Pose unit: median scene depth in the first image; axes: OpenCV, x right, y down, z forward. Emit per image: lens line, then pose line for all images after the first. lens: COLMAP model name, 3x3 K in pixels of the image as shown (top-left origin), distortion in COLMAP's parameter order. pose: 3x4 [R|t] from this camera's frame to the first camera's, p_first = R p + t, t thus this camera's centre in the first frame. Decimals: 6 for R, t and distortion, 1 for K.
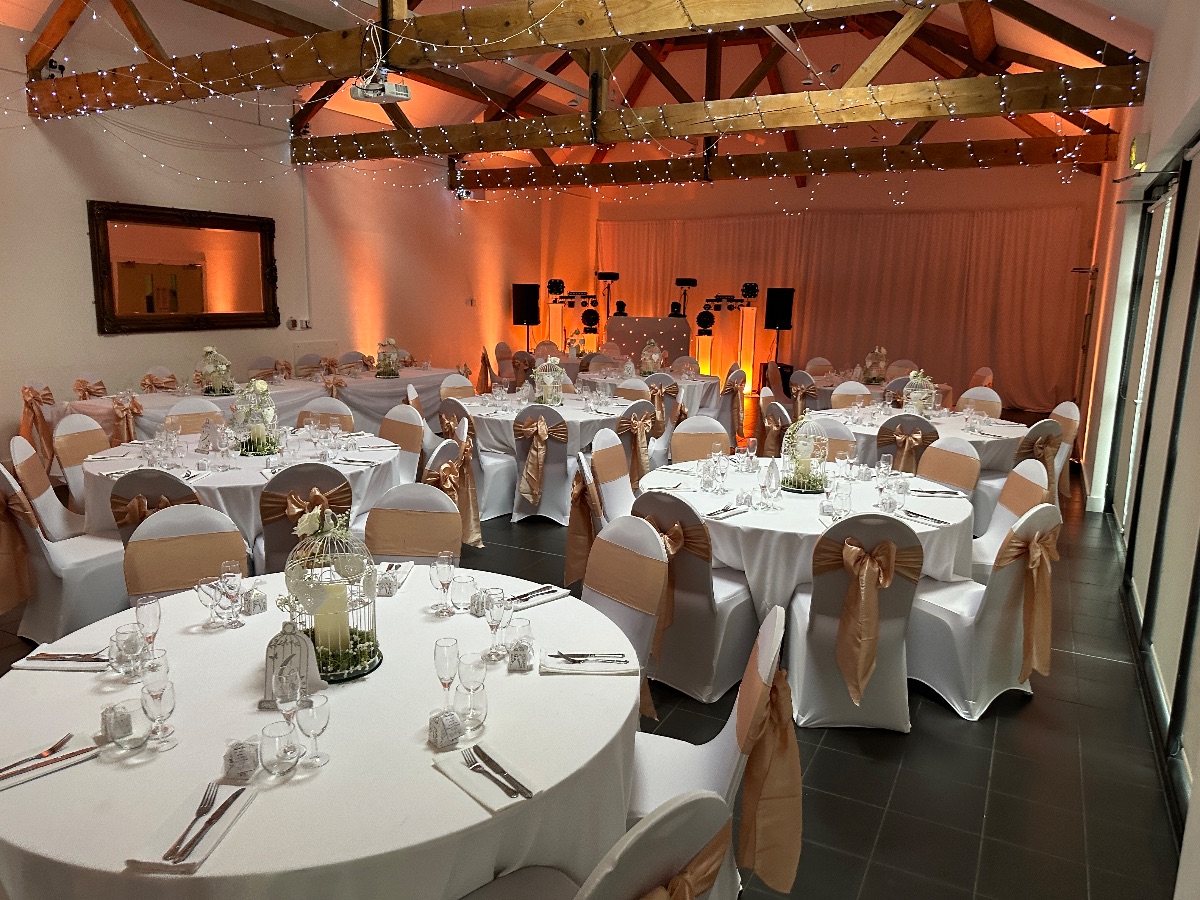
lens RADIAL K [[855.0, 0, 610.3], [0, 855.0, 443.1], [0, 0, 1]] dist [0.024141, -0.025378]
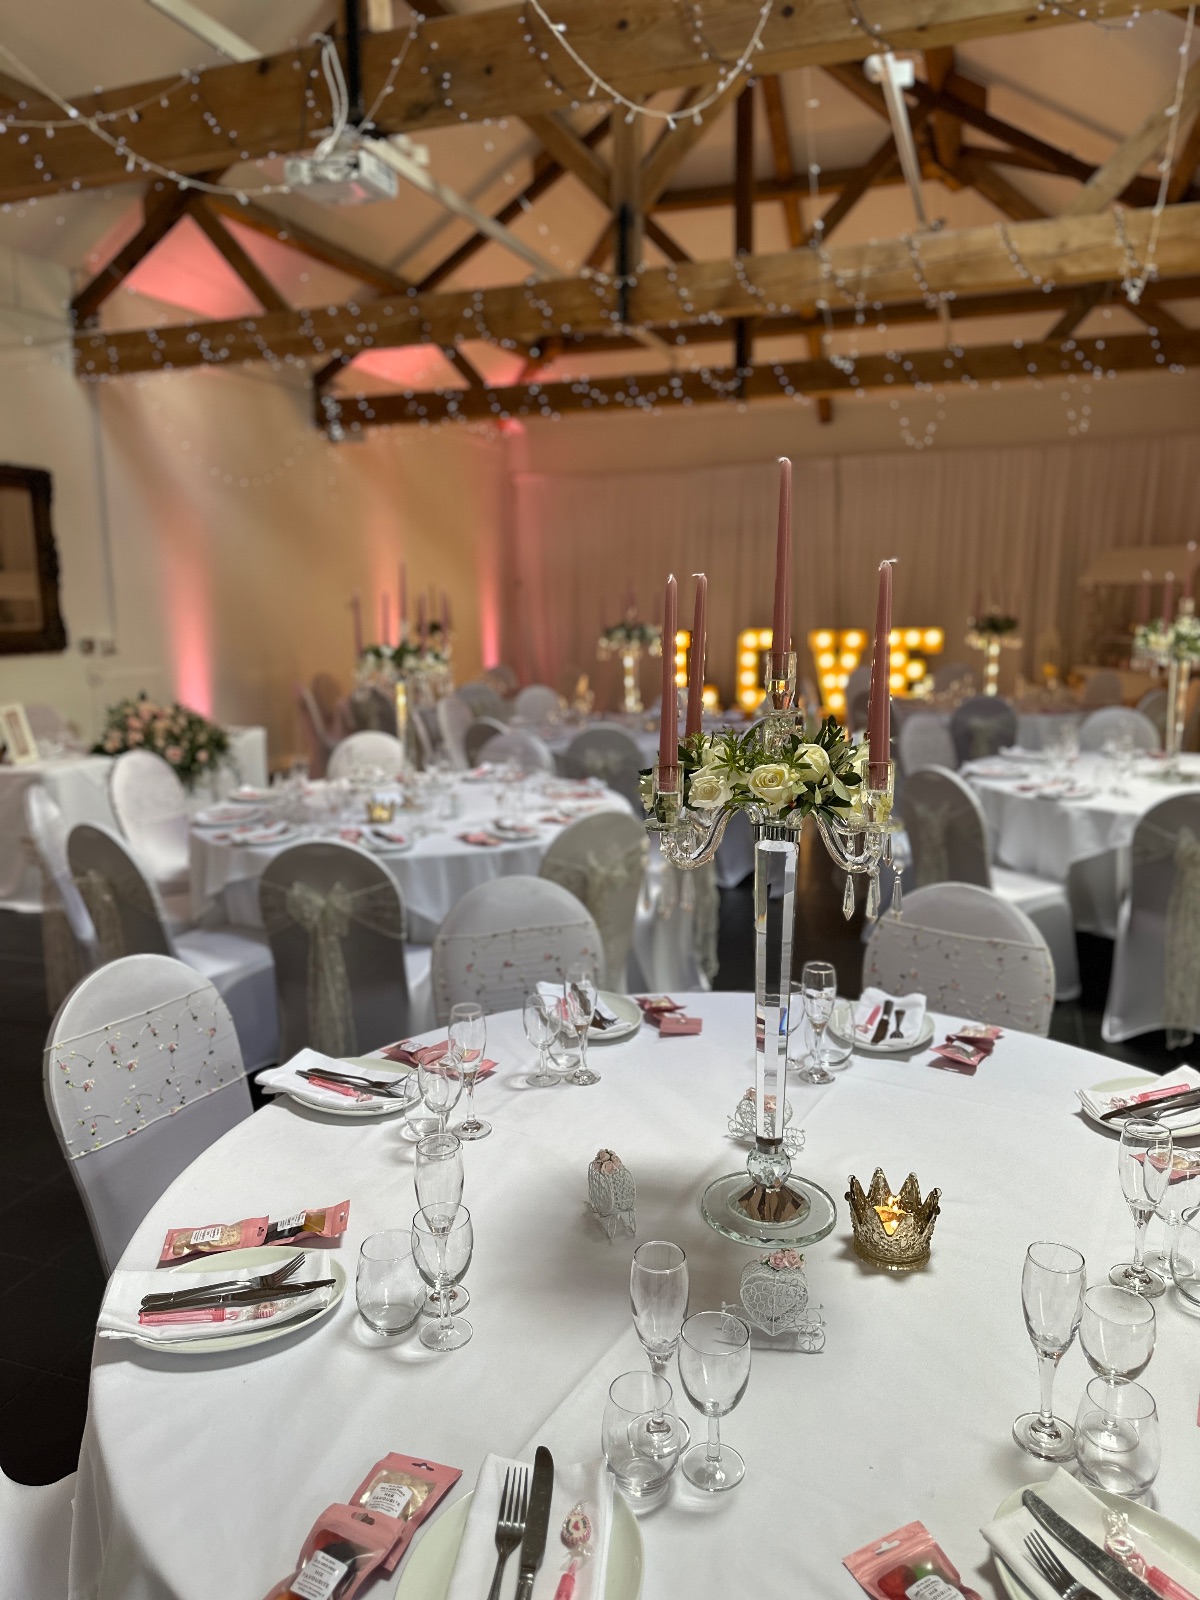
lens RADIAL K [[1139.9, 0, 611.3], [0, 1139.9, 794.9], [0, 0, 1]] dist [0.024141, -0.025378]
pose [[0.989739, -0.056101, 0.131412, -0.125256], [0.056609, 0.998396, -0.000130, -0.015076], [-0.131194, 0.007567, 0.991328, 0.168283]]
